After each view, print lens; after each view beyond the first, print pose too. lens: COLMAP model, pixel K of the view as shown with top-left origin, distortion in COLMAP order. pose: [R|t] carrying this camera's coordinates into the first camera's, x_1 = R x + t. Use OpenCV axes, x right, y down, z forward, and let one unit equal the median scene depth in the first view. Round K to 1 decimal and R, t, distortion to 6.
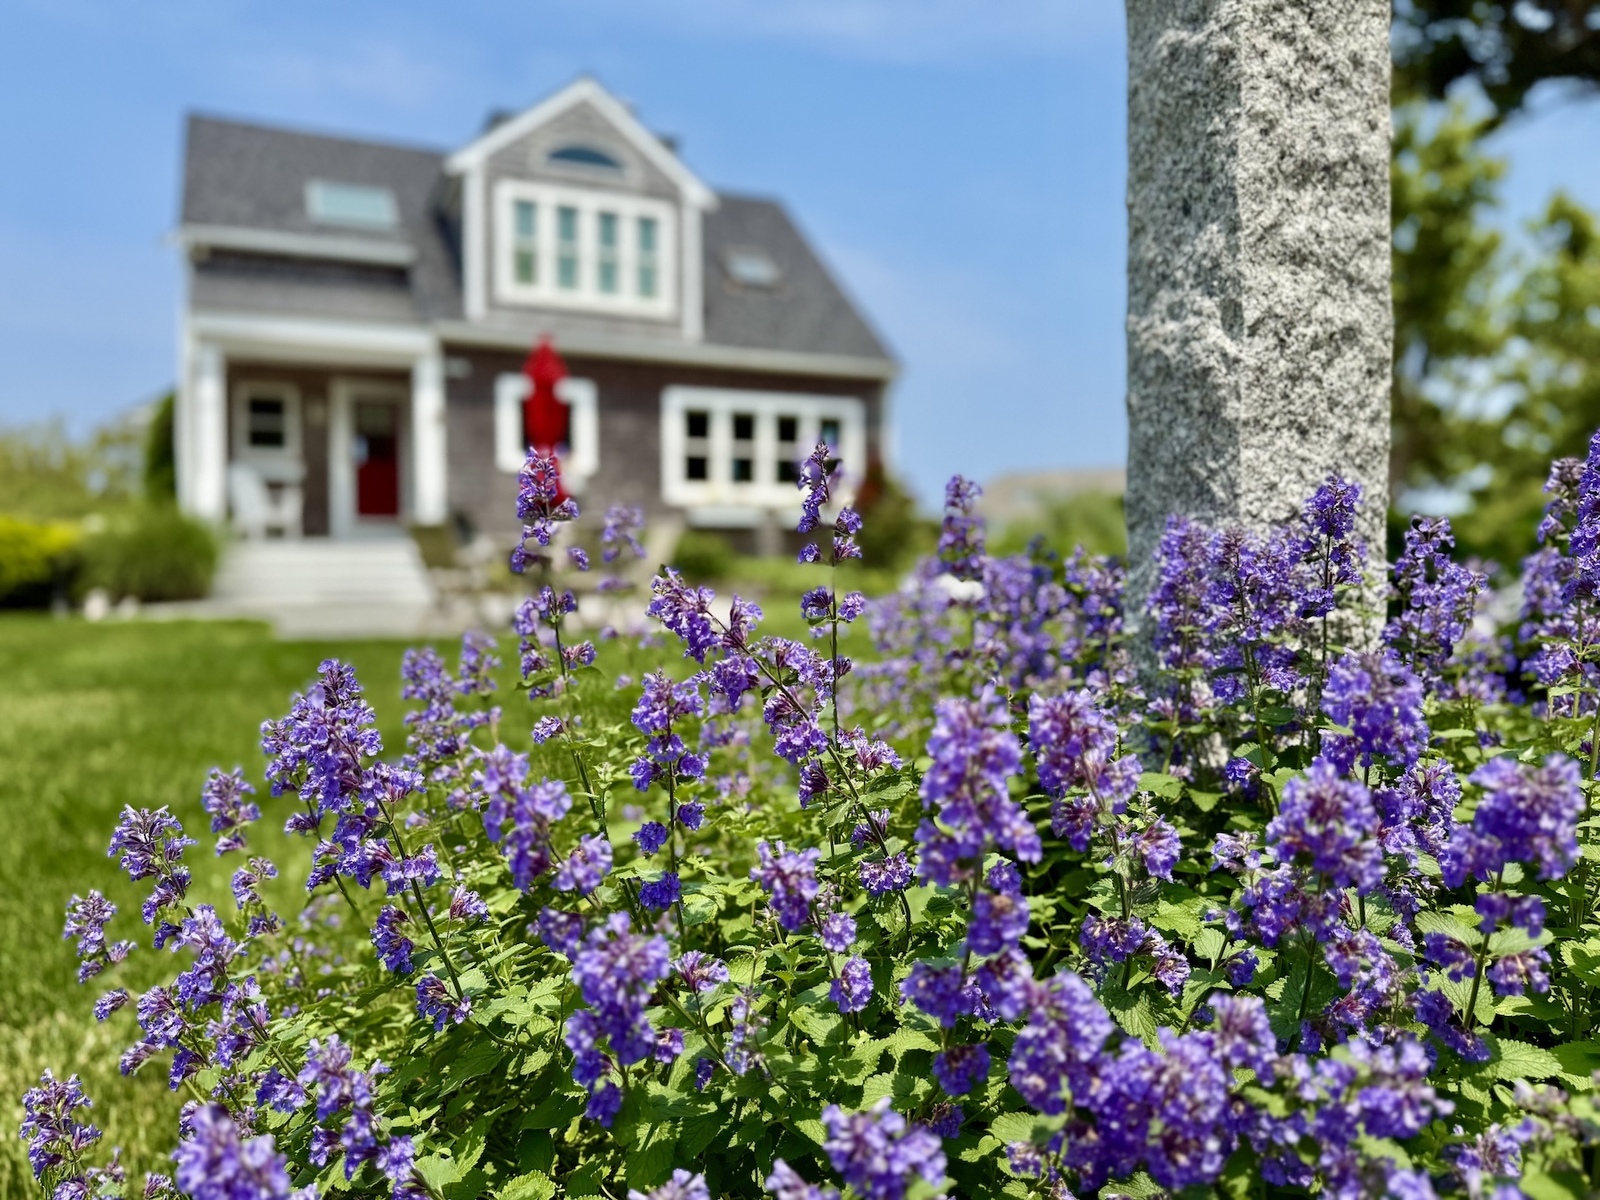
lens RADIAL K [[1118.9, 0, 800.0], [0, 1118.9, 600.0], [0, 0, 1]] dist [0.104983, -0.160234]
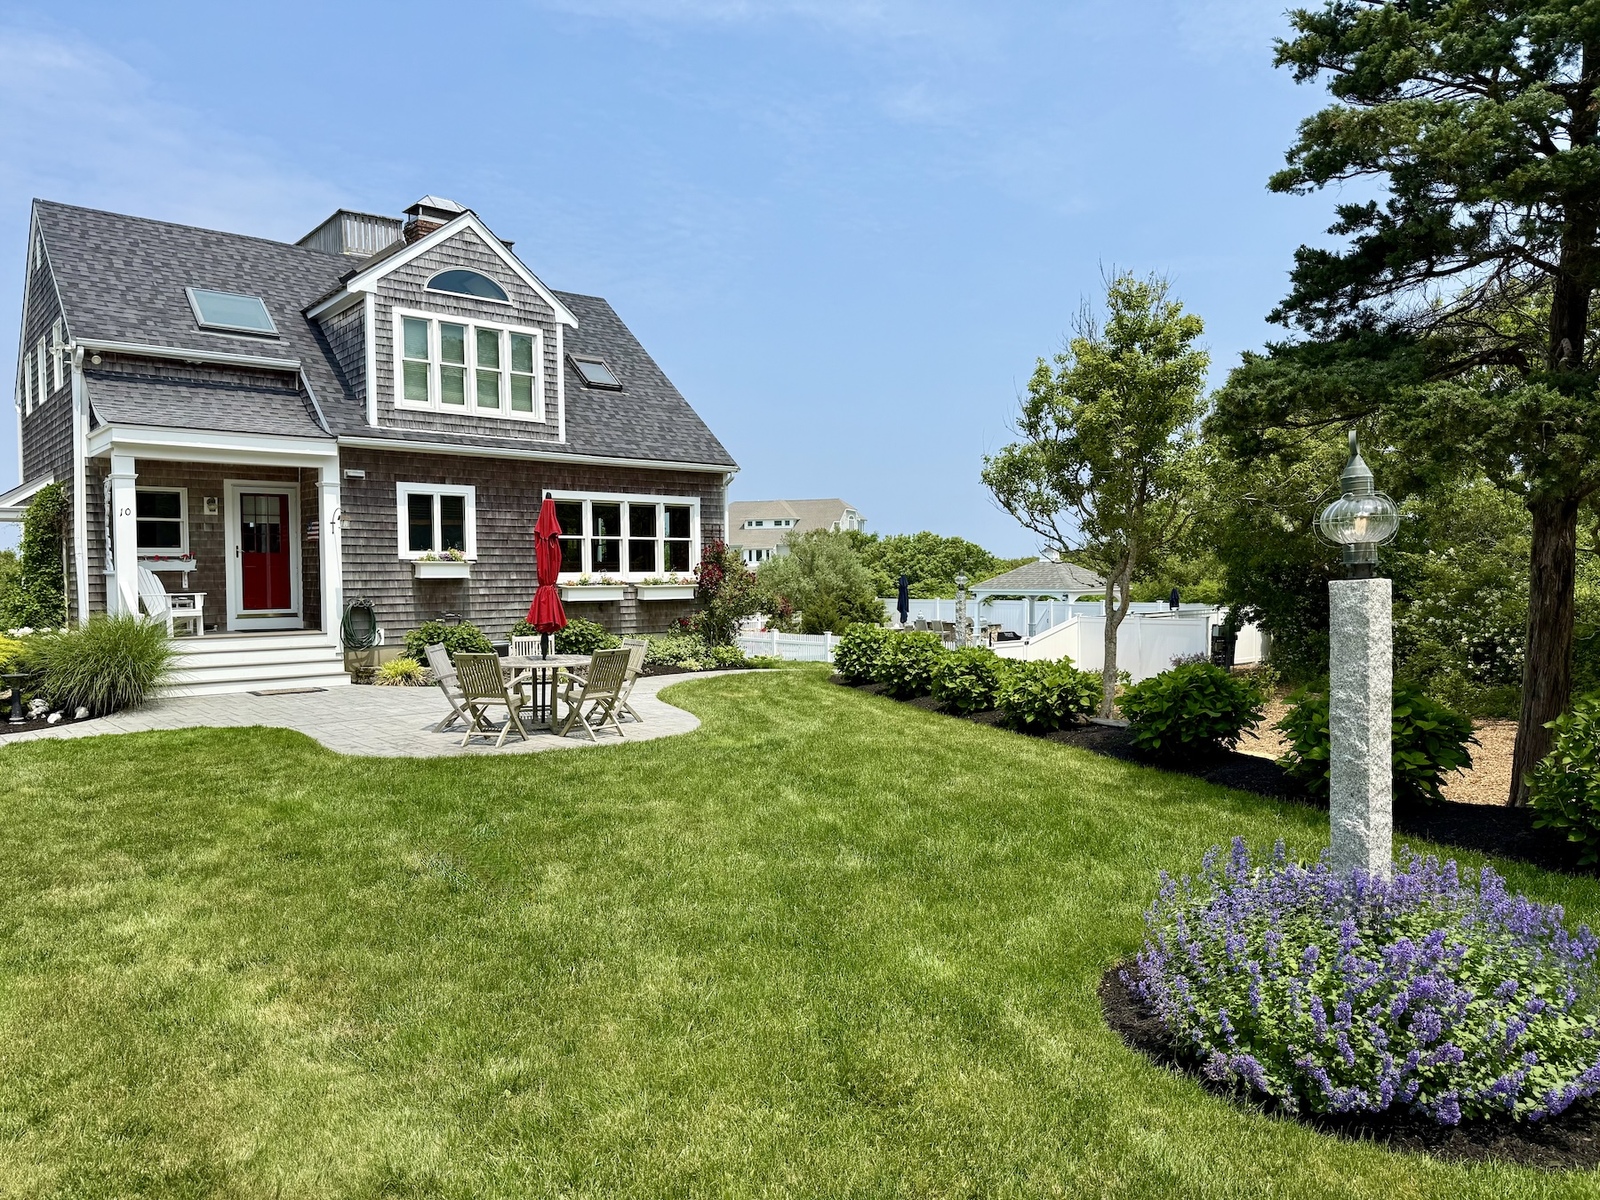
lens RADIAL K [[1118.9, 0, 800.0], [0, 1118.9, 600.0], [0, 0, 1]] dist [0.104983, -0.160234]
pose [[0.965929, -0.011376, 0.258556, -0.167419], [0.013711, 0.999880, -0.007228, -0.064711], [-0.258443, 0.010527, 0.965969, -0.158447]]
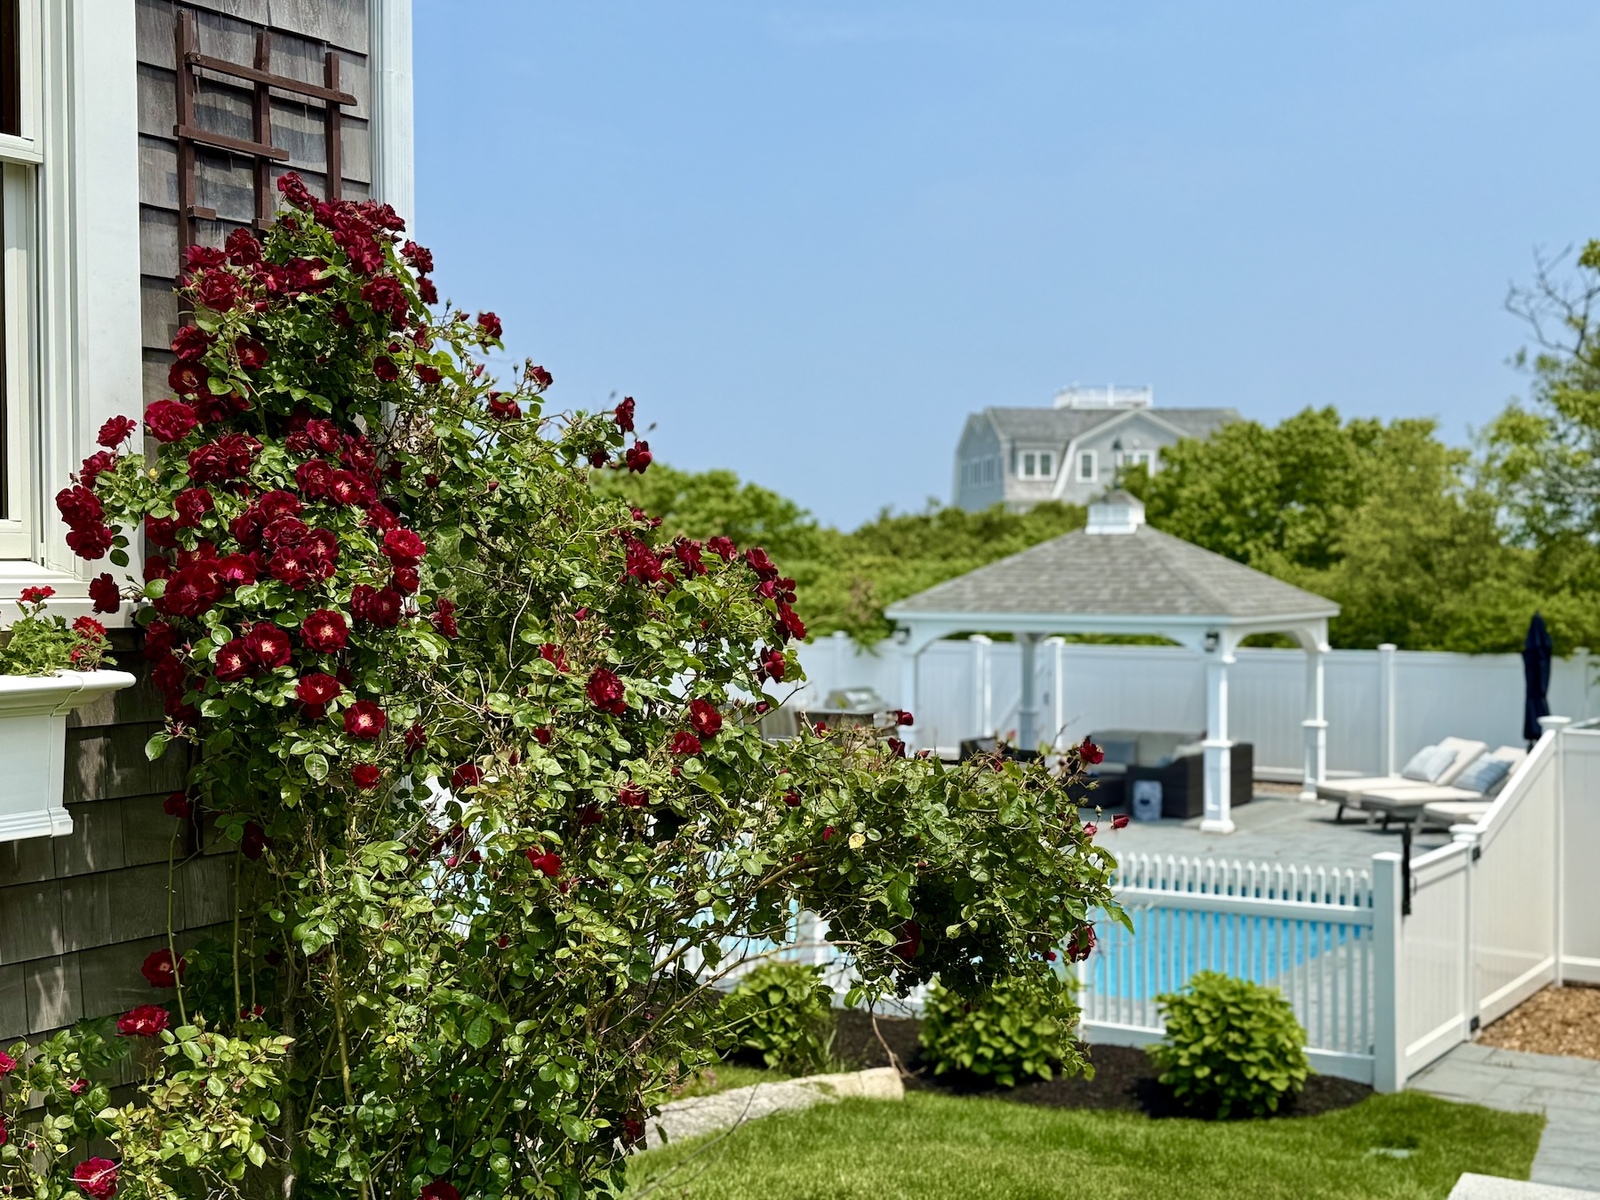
lens RADIAL K [[2010.2, 0, 800.0], [0, 2010.2, 600.0], [0, 0, 1]] dist [0.154184, -0.002048]
pose [[0.853319, -0.006661, 0.521347, 0.003340], [0.012575, 0.999890, -0.007806, -0.097192], [-0.521238, 0.013217, 0.853309, 0.901273]]
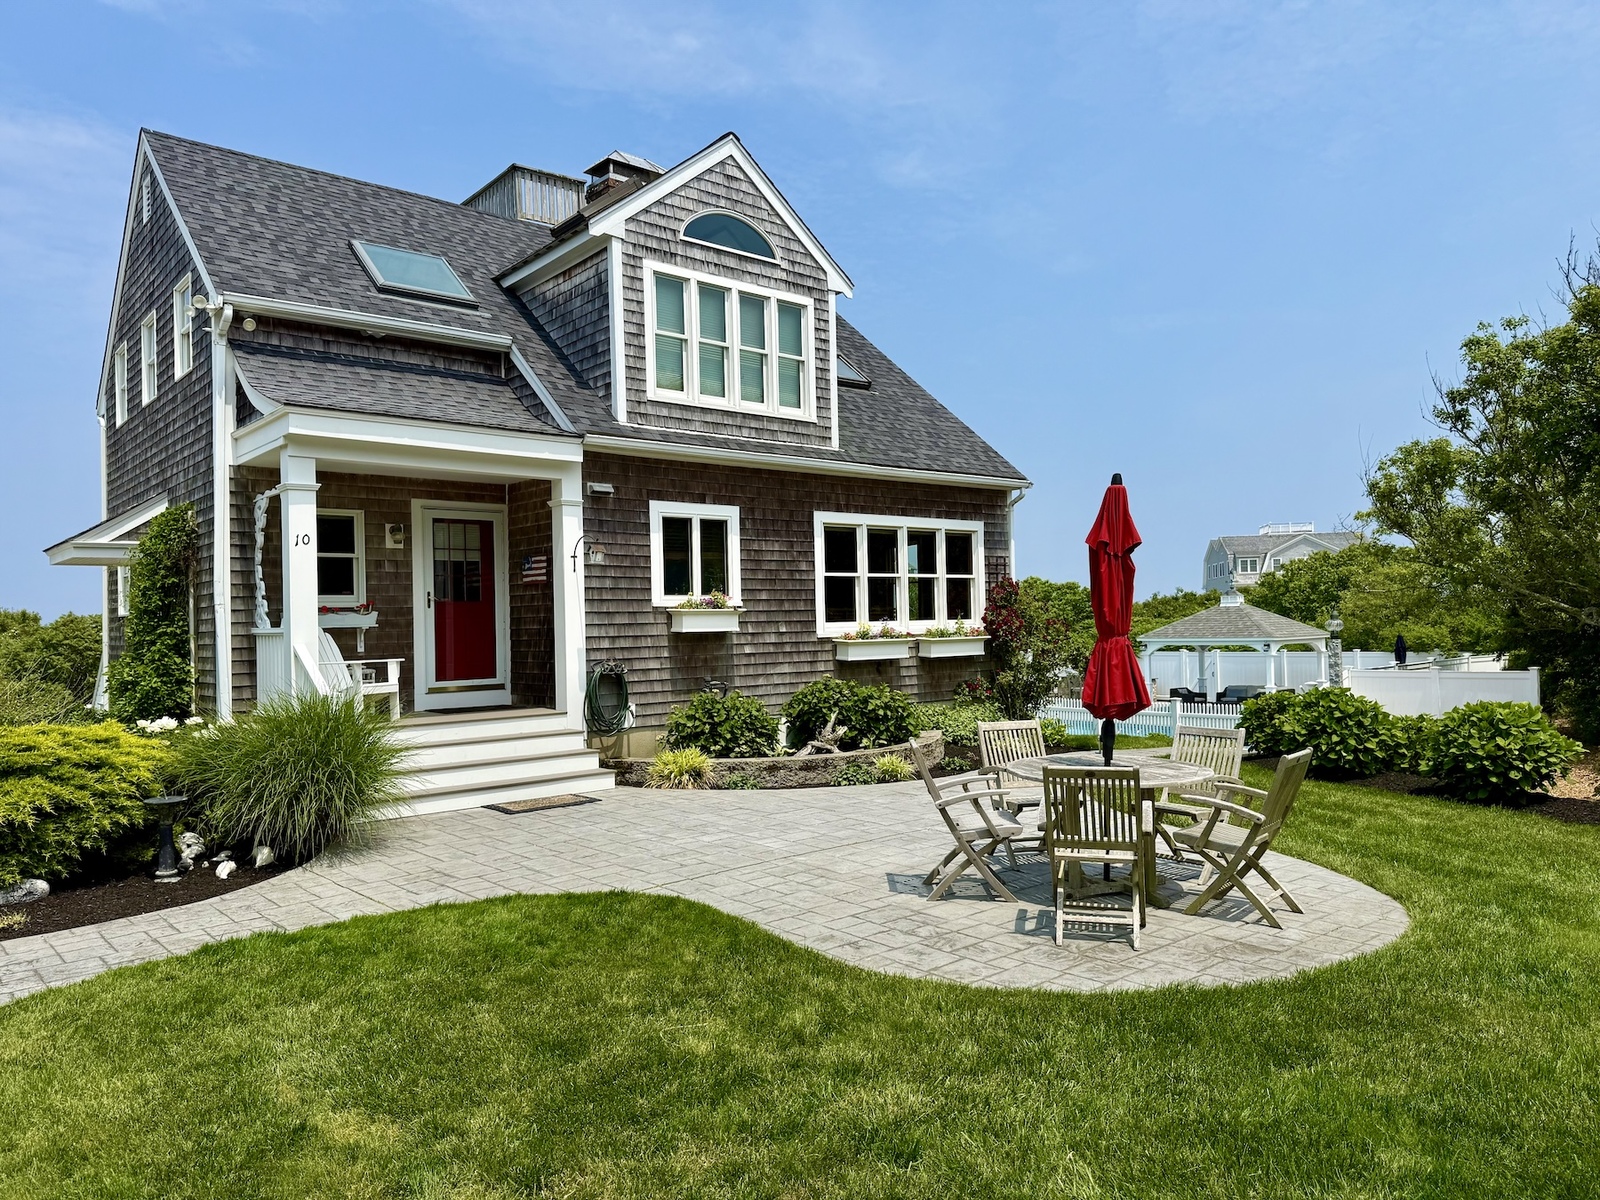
lens RADIAL K [[1108.5, 0, 800.0], [0, 1108.5, 600.0], [0, 0, 1]] dist [0.159541, -0.323995]
pose [[0.965125, -0.013833, 0.261425, -0.358937], [0.028791, 0.998154, -0.053471, -0.077374], [-0.260203, 0.059132, 0.963742, 0.216856]]
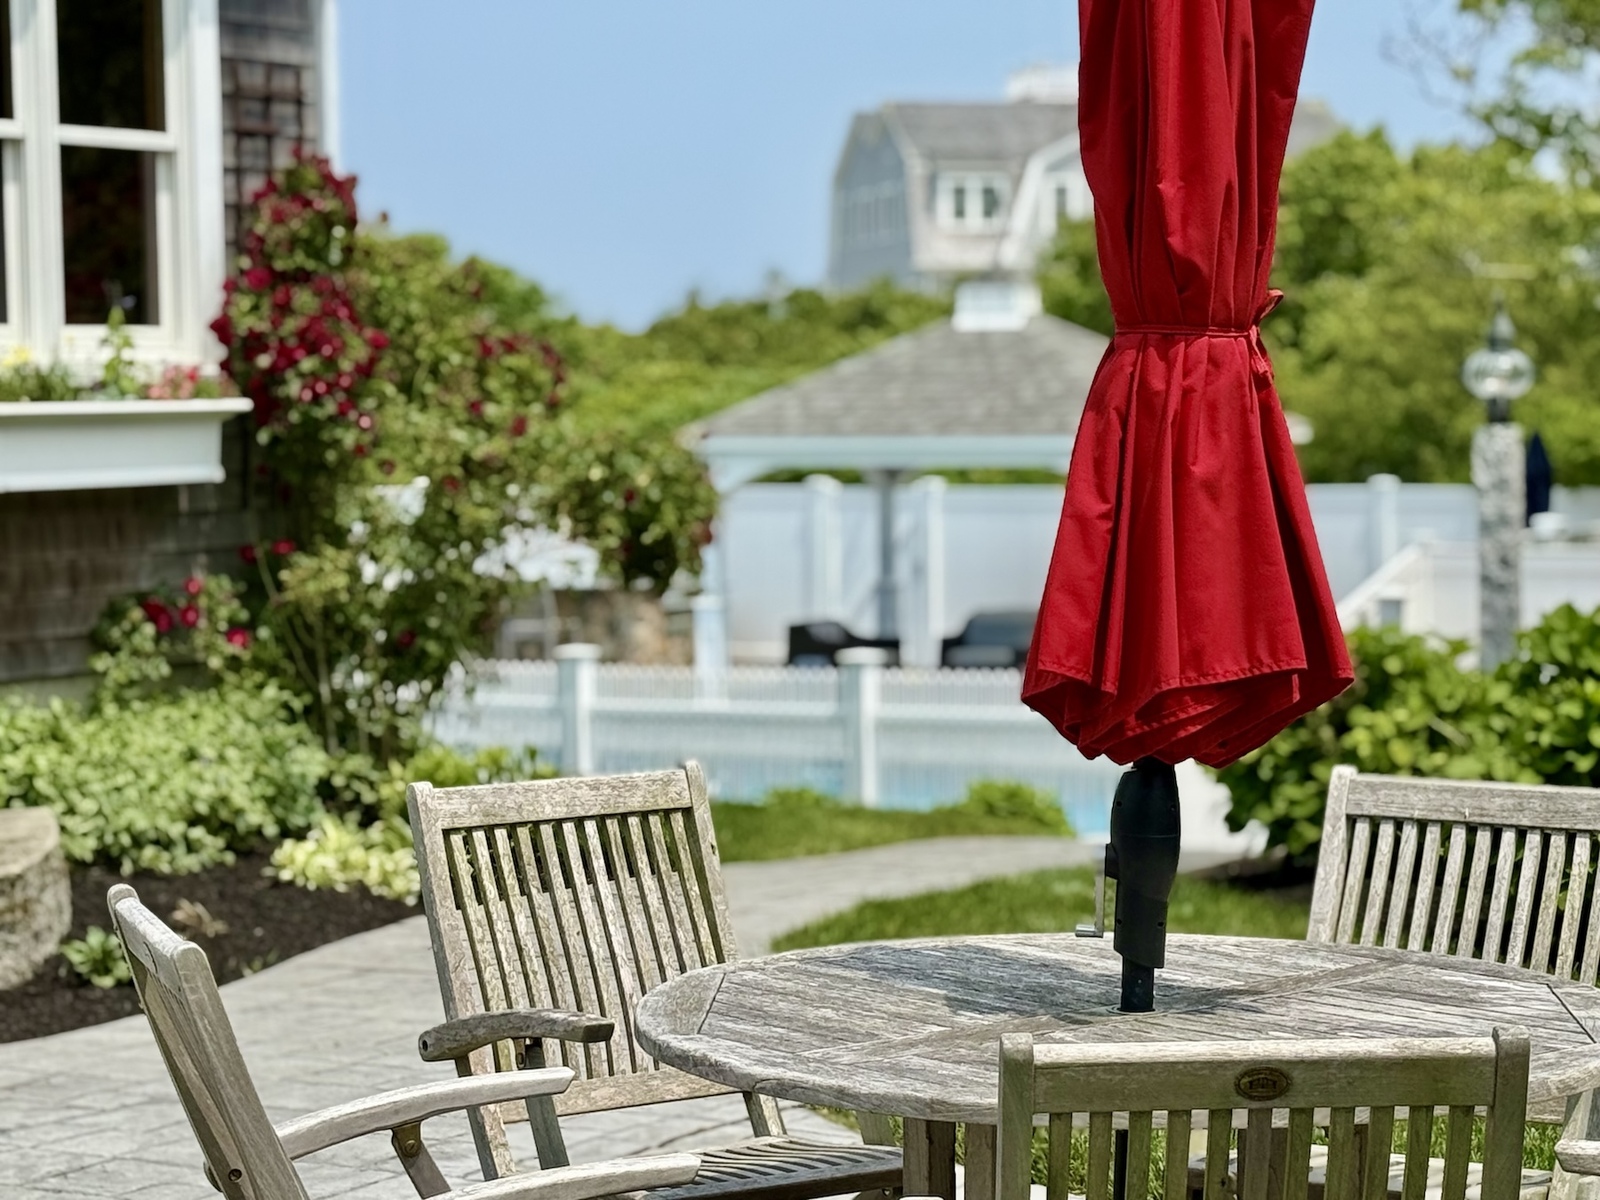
lens RADIAL K [[4001.5, 0, 800.0], [0, 4001.5, 600.0], [0, 0, 1]] dist [0.170476, 0.385696]
pose [[0.818973, -0.037454, 0.572609, -0.323395], [0.026382, 0.999270, 0.027629, -0.072250], [-0.573226, -0.007521, 0.819363, 0.374443]]
